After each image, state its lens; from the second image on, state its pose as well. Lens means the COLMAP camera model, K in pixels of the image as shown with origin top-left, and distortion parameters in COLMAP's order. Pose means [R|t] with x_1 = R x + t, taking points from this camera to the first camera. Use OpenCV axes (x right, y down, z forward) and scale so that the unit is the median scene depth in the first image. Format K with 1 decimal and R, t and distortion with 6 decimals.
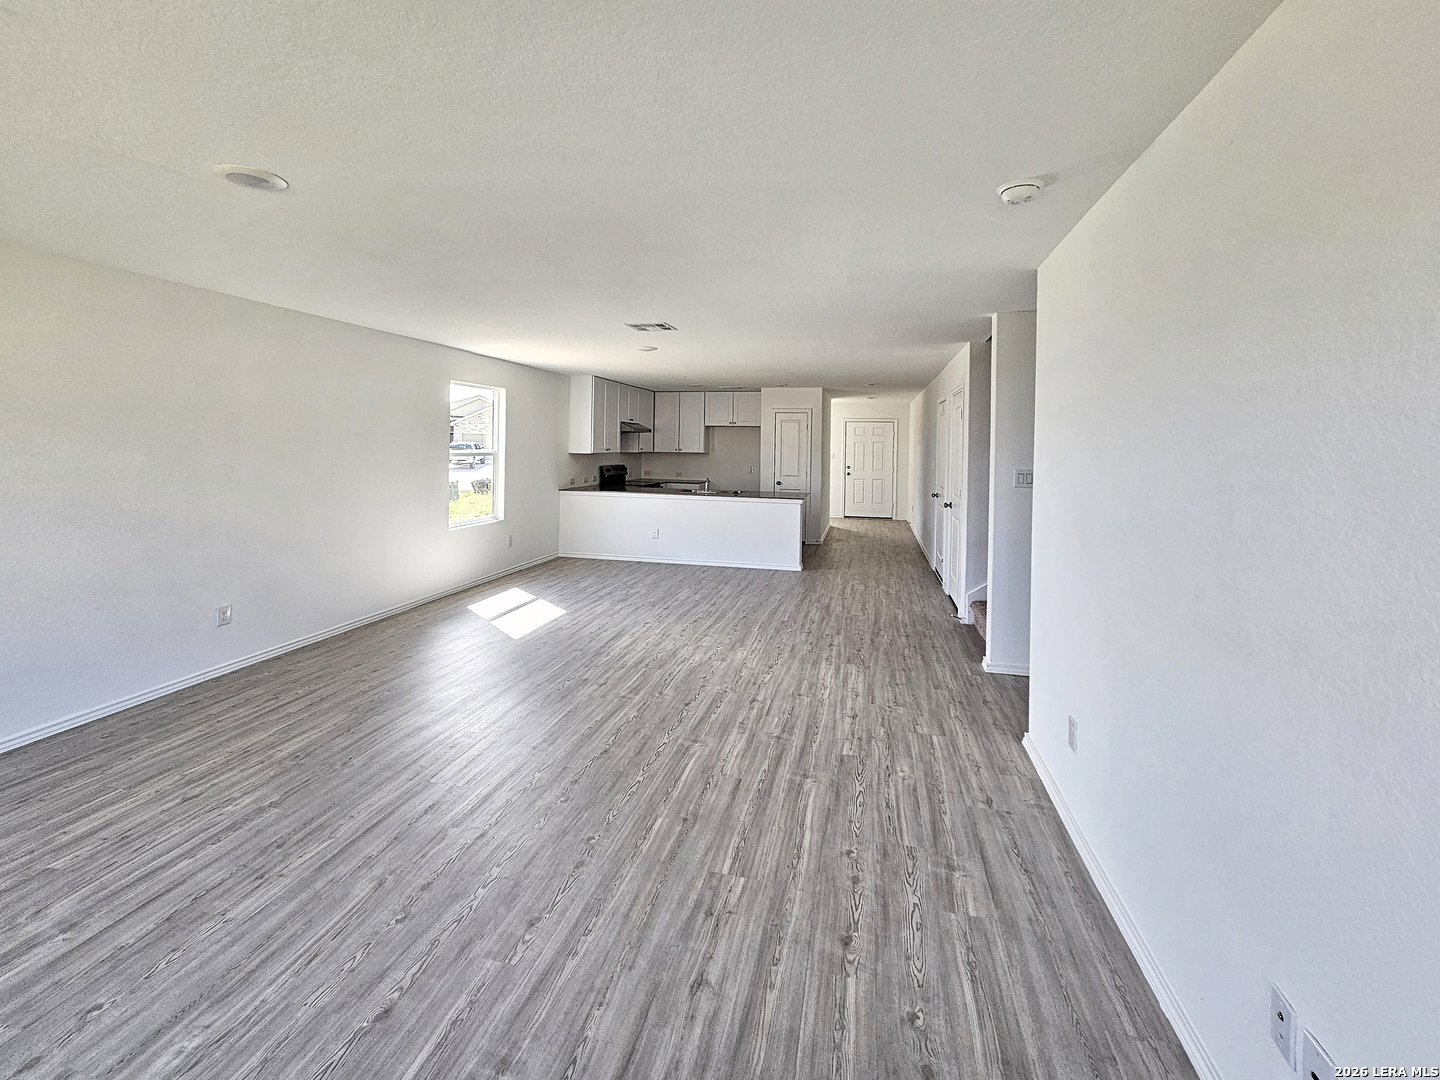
lens RADIAL K [[585.6, 0, 726.3], [0, 585.6, 452.8], [0, 0, 1]] dist [0.000939, 0.001047]
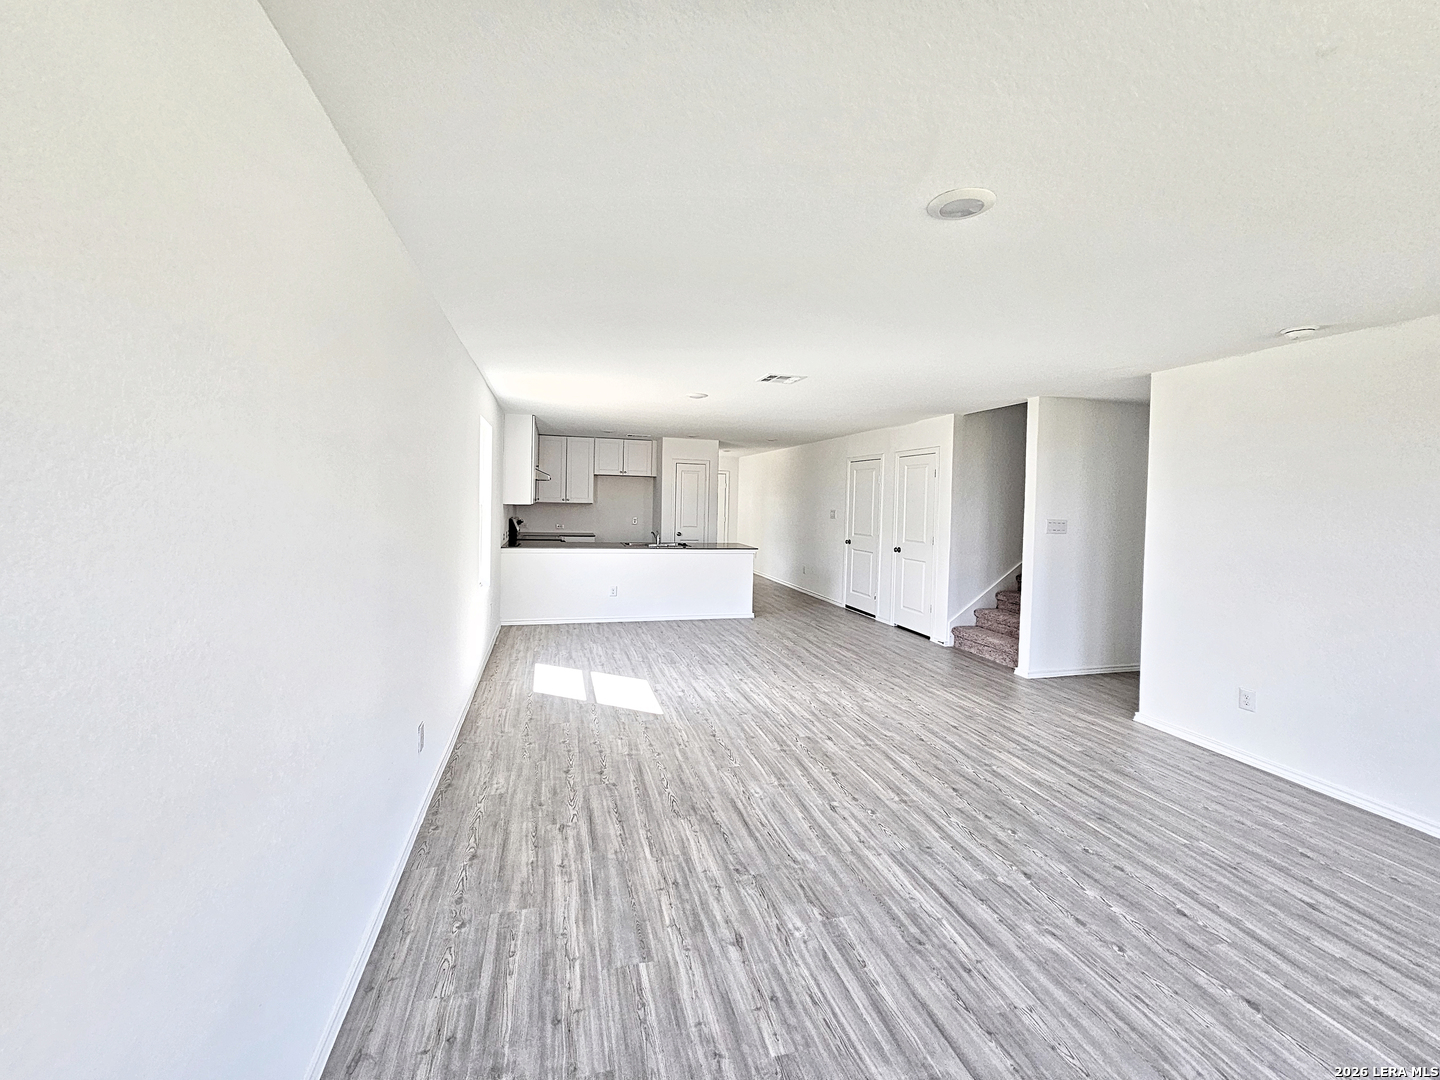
lens RADIAL K [[594.9, 0, 714.8], [0, 594.9, 512.5], [0, 0, 1]] dist [0.002024, 0.000232]
pose [[0.885190, -0.002517, 0.465223, -1.111655], [-0.006025, 0.999839, 0.016873, -0.008424], [-0.465190, -0.017739, 0.885033, 0.258175]]
